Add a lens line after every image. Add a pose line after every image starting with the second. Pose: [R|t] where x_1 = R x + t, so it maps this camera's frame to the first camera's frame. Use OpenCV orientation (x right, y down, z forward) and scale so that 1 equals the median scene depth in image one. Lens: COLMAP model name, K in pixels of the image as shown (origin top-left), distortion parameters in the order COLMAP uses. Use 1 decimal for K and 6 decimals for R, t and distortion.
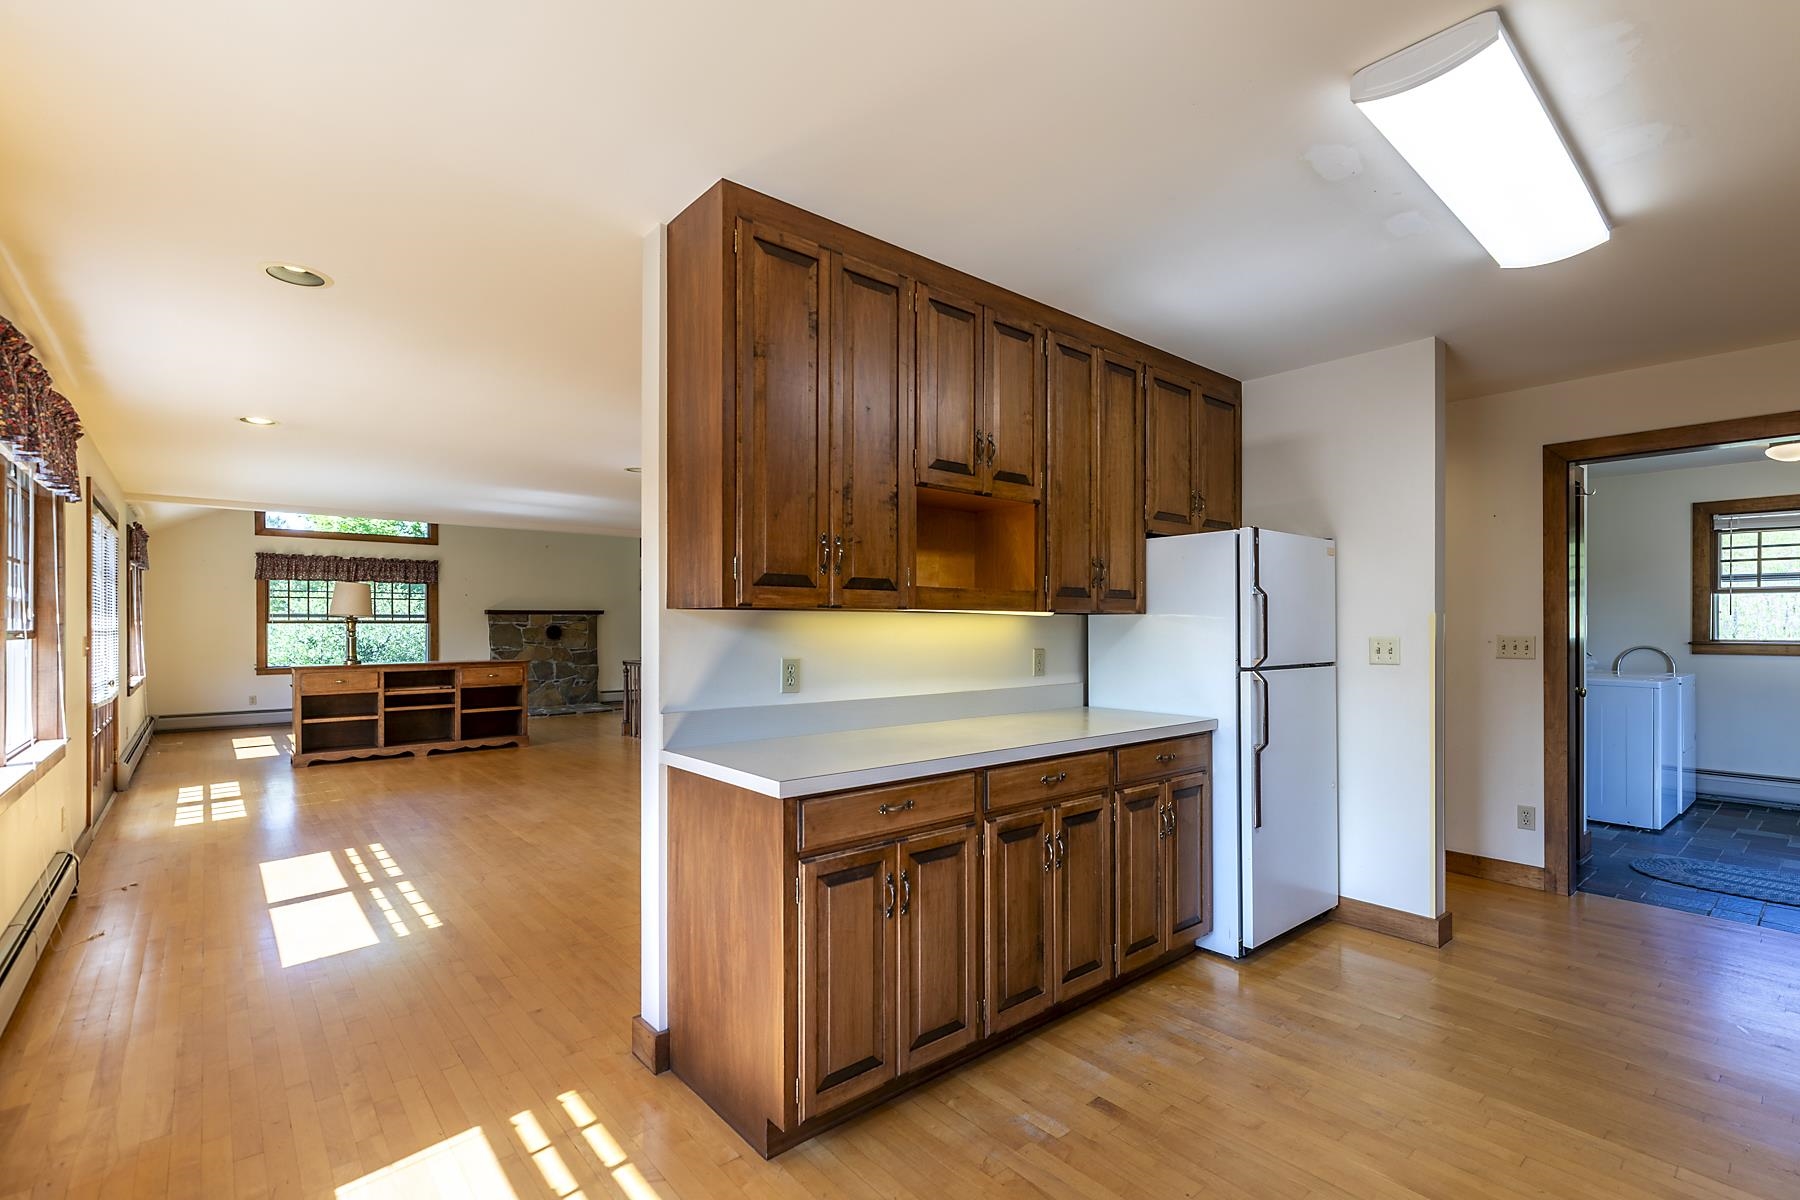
lens RADIAL K [[815.6, 0, 927.7], [0, 815.6, 619.0], [0, 0, 1]] dist [0.004833, 0.000858]
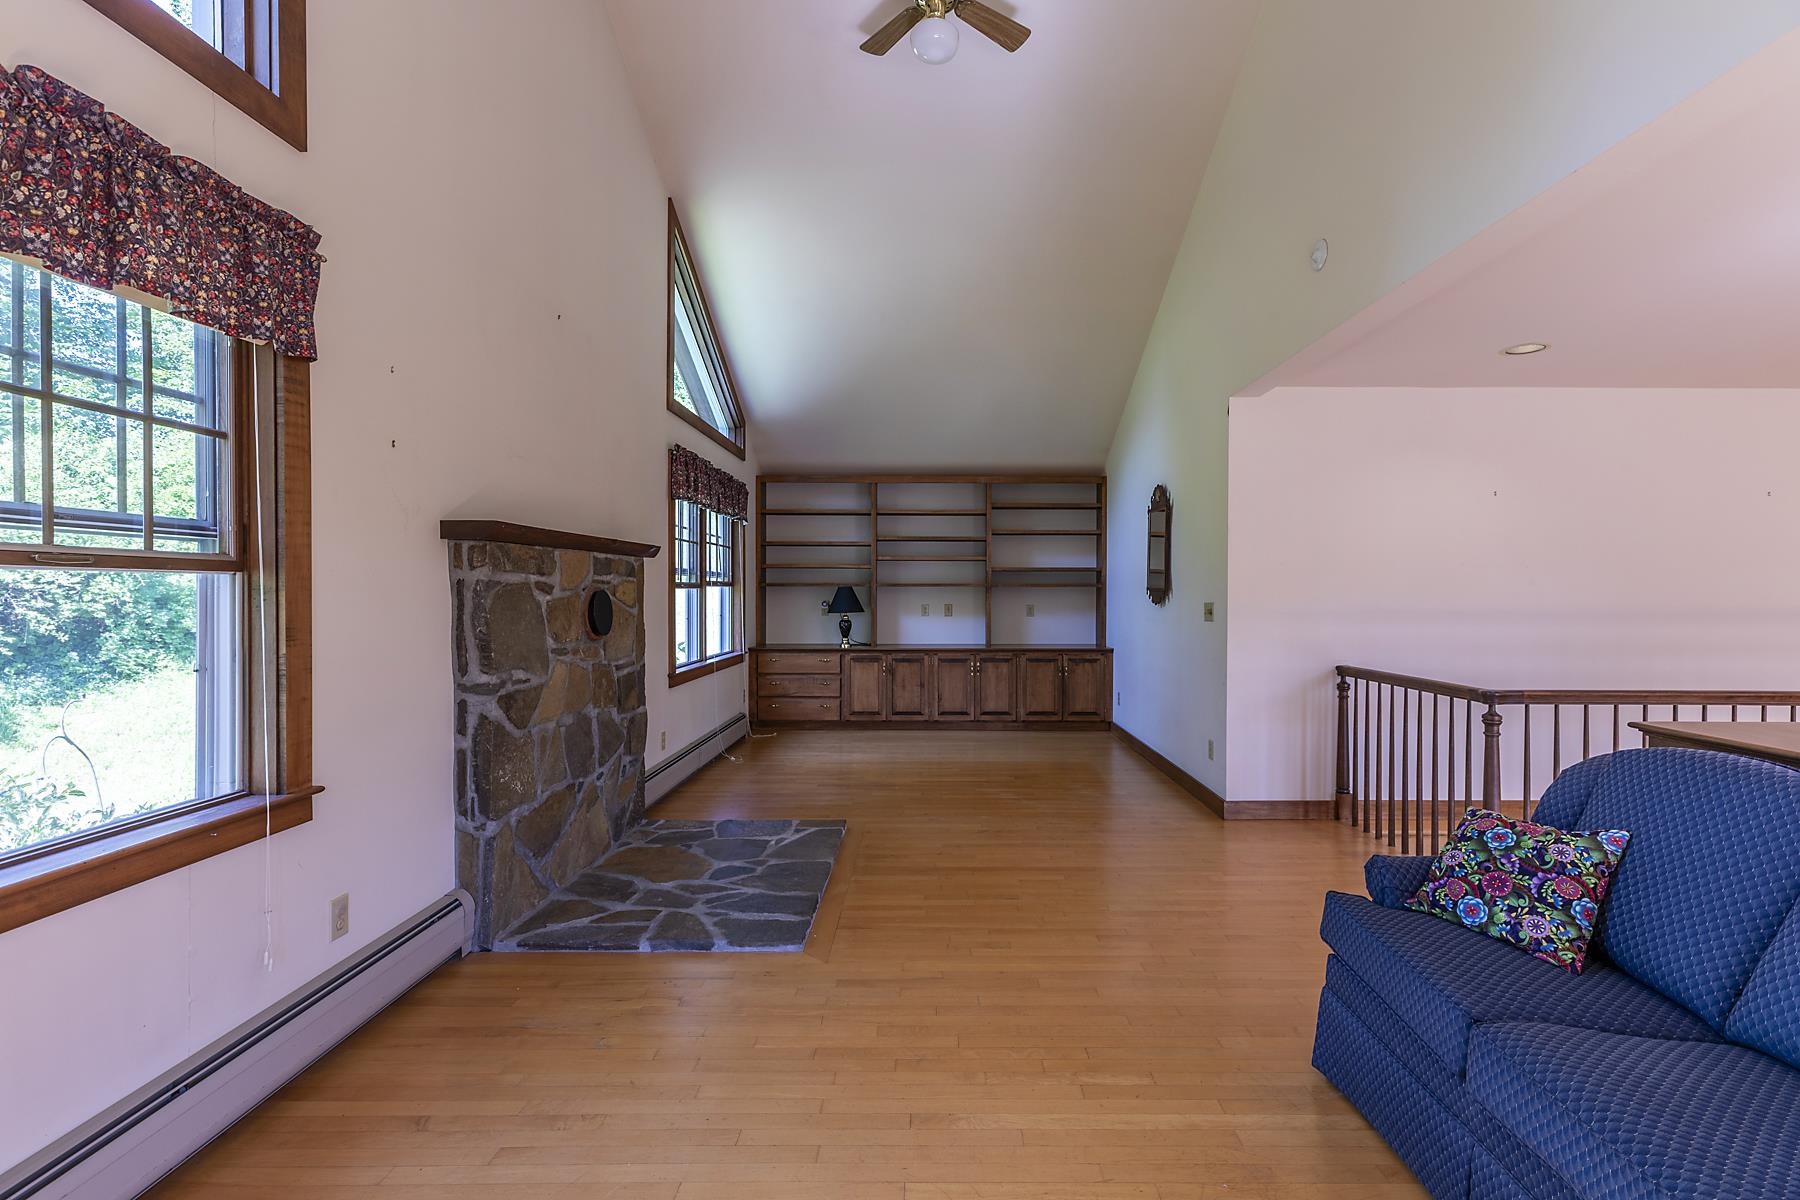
lens RADIAL K [[815.6, 0, 898.7], [0, 815.6, 598.1], [0, 0, 1]] dist [0.004833, 0.000858]
pose [[0.658232, 0.004476, 0.752802, -0.648591], [-0.006721, 0.999977, -0.000069, 0.010949], [-0.752786, -0.005014, 0.658247, 0.776503]]
